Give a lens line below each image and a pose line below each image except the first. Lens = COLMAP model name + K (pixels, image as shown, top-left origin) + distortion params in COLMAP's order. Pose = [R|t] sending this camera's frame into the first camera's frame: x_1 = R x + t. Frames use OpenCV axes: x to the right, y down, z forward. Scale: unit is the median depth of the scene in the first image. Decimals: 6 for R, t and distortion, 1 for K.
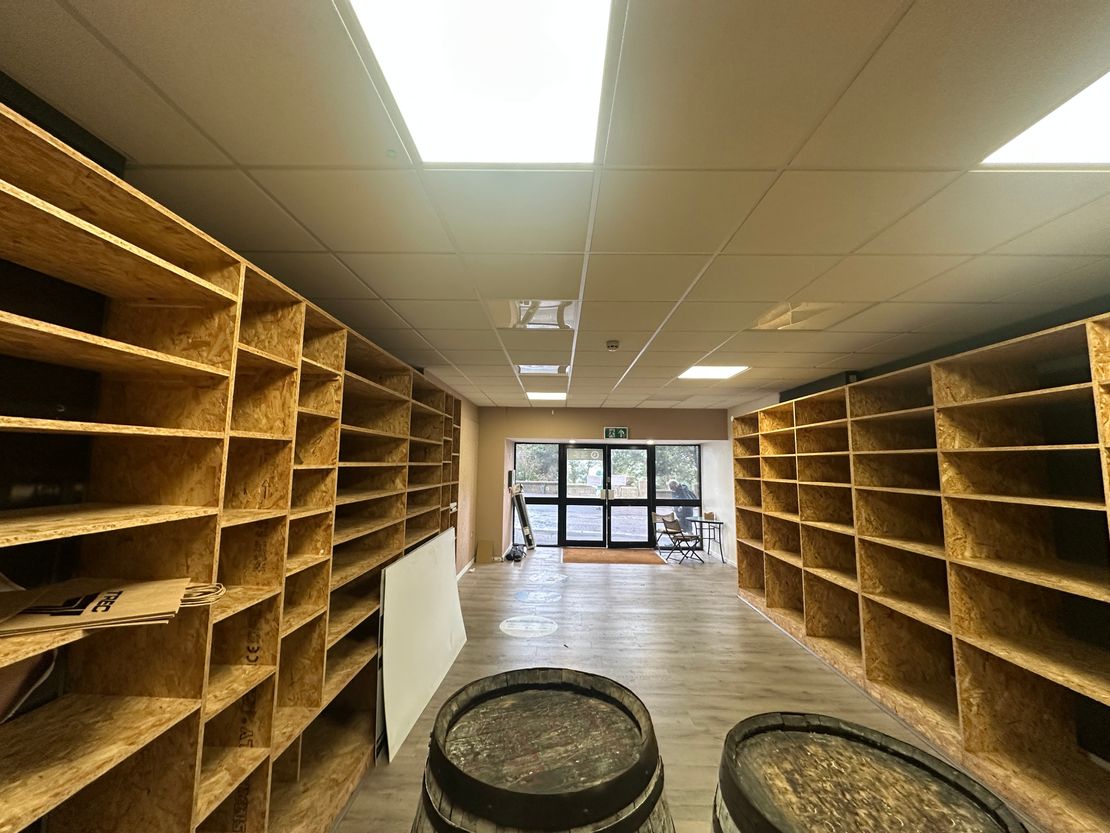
lens RADIAL K [[444.5, 0, 552.6], [0, 444.5, 416.4], [0, 0, 1]] dist [-0.000124, 0.000767]
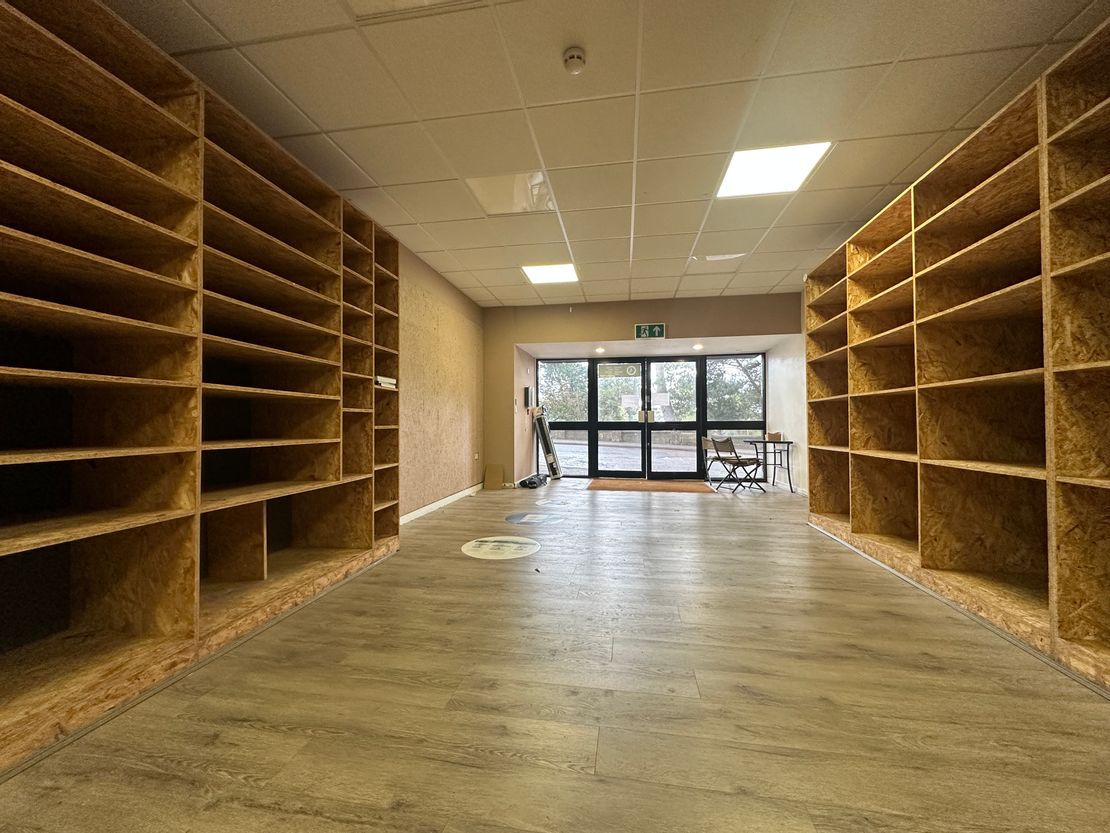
lens RADIAL K [[444.5, 0, 552.5], [0, 444.5, 416.8], [0, 0, 1]] dist [-0.000124, 0.000767]
pose [[0.988911, -0.018056, -0.147406, 0.115757], [0.031391, 0.995568, 0.088647, 0.155294], [0.145152, -0.092291, 0.985096, 0.244793]]
